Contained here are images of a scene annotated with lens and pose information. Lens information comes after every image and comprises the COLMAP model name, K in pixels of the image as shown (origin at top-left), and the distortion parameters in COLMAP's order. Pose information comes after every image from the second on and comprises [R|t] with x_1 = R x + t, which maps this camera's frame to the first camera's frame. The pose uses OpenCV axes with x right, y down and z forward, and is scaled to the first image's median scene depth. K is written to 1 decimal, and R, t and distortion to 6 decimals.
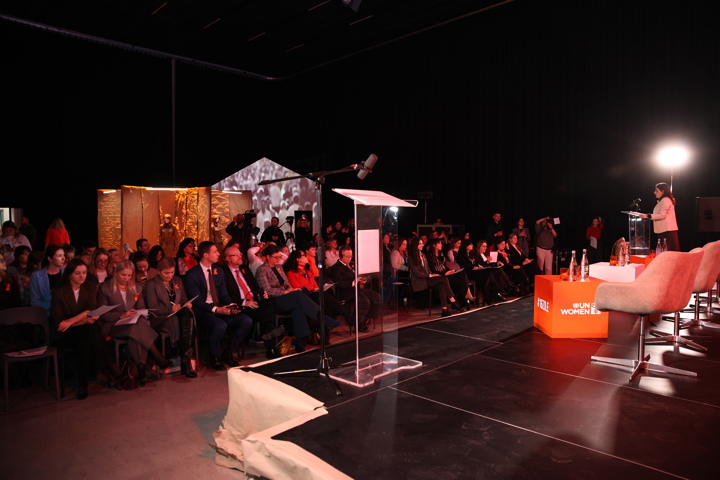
lens RADIAL K [[494.1, 0, 362.8], [0, 494.1, 239.2], [0, 0, 1]] dist [-0.024095, -0.001866]
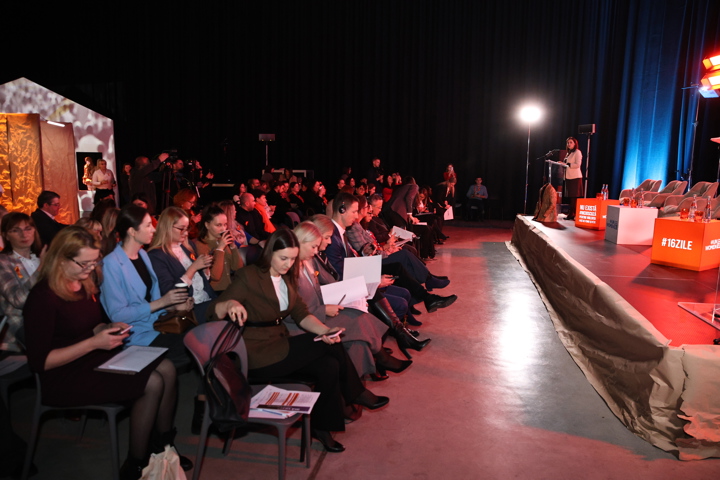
lens RADIAL K [[496.5, 0, 360.0], [0, 496.5, 240.0], [0, 0, 1]] dist [-0.023343, 0.003185]
pose [[0.841240, -0.069691, 0.536152, -0.305664], [0.010462, 0.993570, 0.112733, -0.003704], [-0.540561, -0.089226, 0.836560, 0.161577]]
